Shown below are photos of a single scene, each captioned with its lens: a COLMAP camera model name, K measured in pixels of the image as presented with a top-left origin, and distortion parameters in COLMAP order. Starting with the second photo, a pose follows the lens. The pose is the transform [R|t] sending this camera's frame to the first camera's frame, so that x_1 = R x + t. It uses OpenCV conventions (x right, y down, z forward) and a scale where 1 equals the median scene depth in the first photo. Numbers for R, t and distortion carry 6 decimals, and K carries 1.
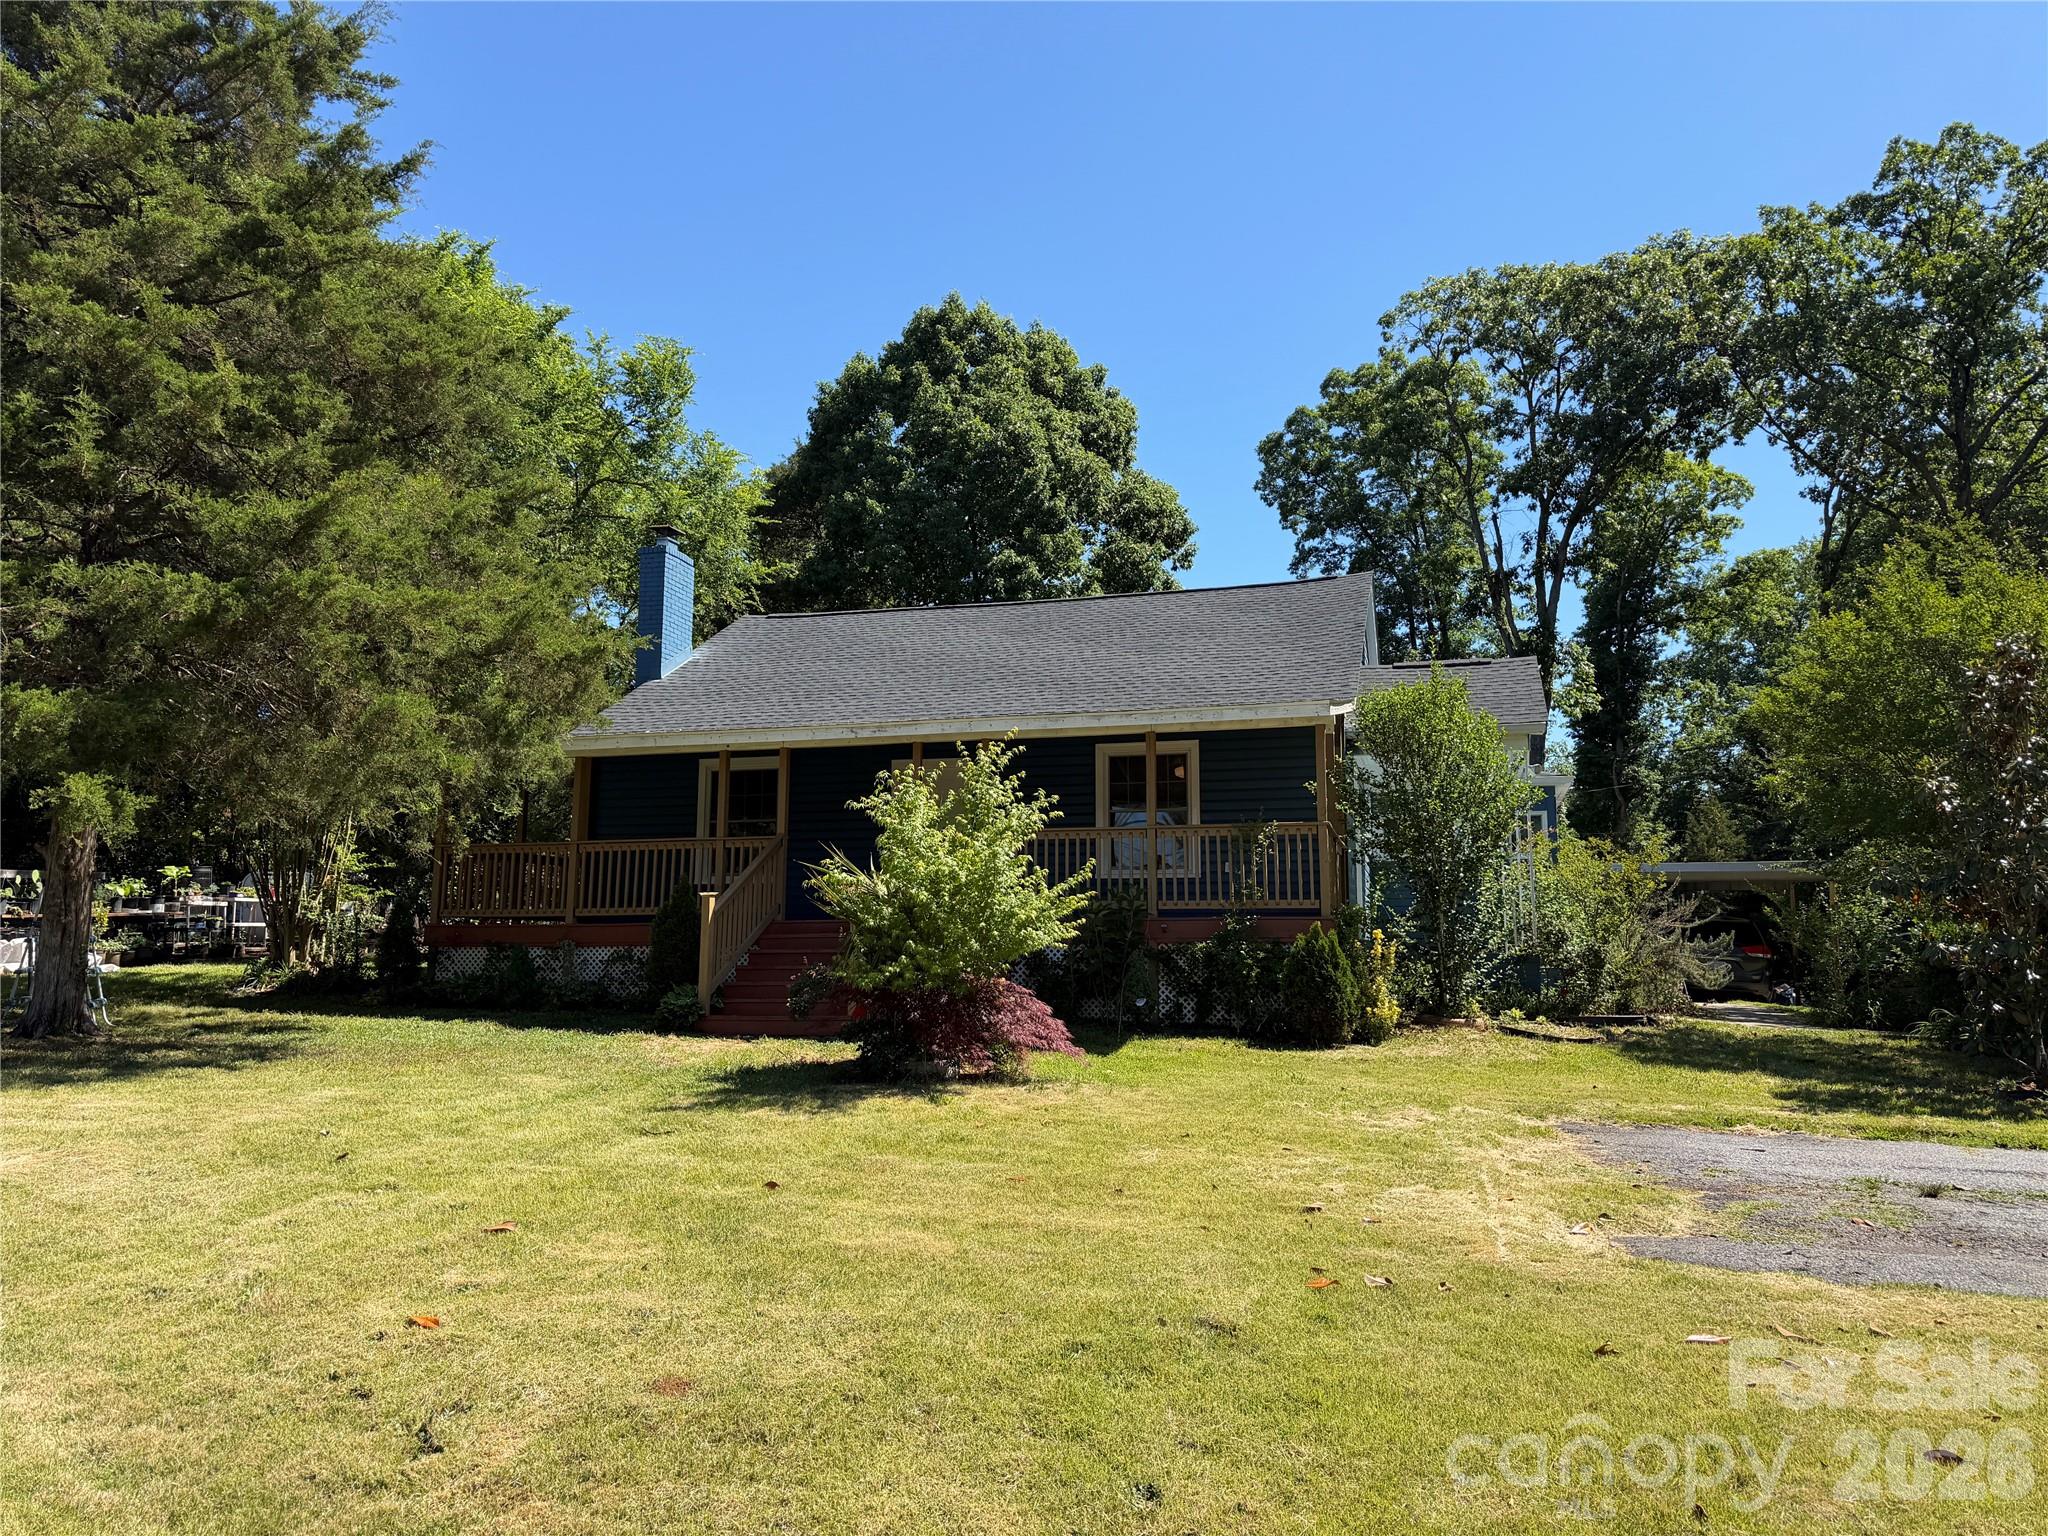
lens RADIAL K [[1432.0, 0, 1014.7], [0, 1432.0, 764.0], [0, 0, 1]] dist [0.063477, -0.078195]
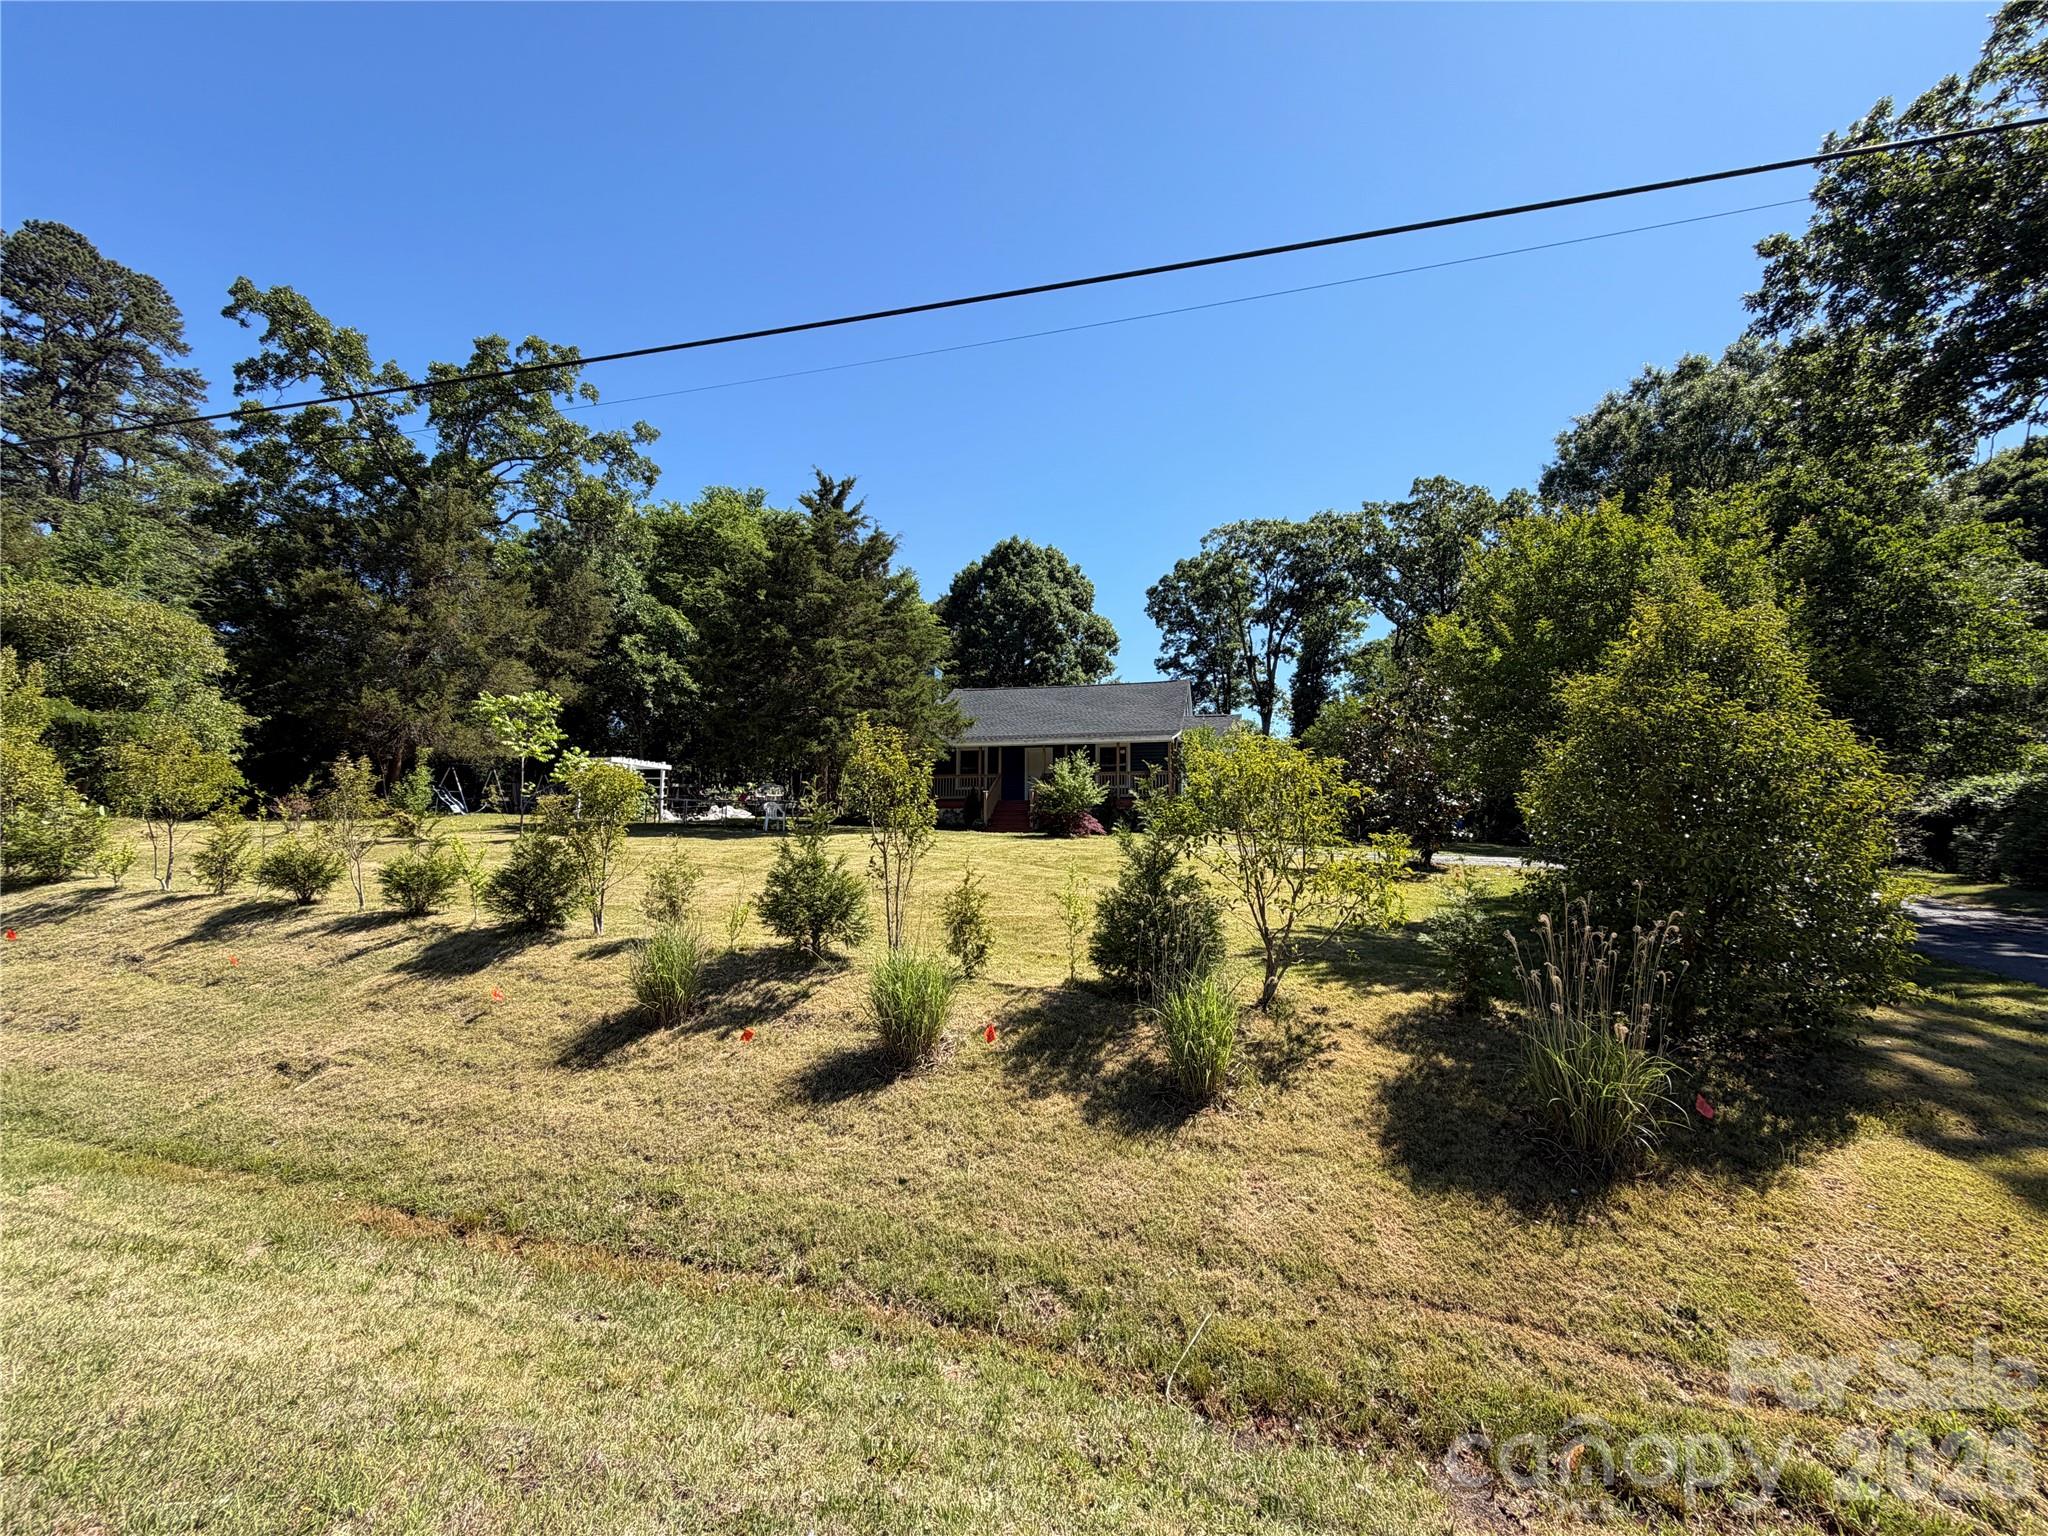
lens RADIAL K [[812.7, 0, 1016.3], [0, 812.7, 771.0], [0, 0, 1]] dist [-0.001138, 0.000438]
pose [[0.999856, 0.002545, 0.016757, -0.067569], [-0.003414, 0.998640, 0.052024, -0.021548], [-0.016602, -0.052074, 0.998505, -0.344826]]
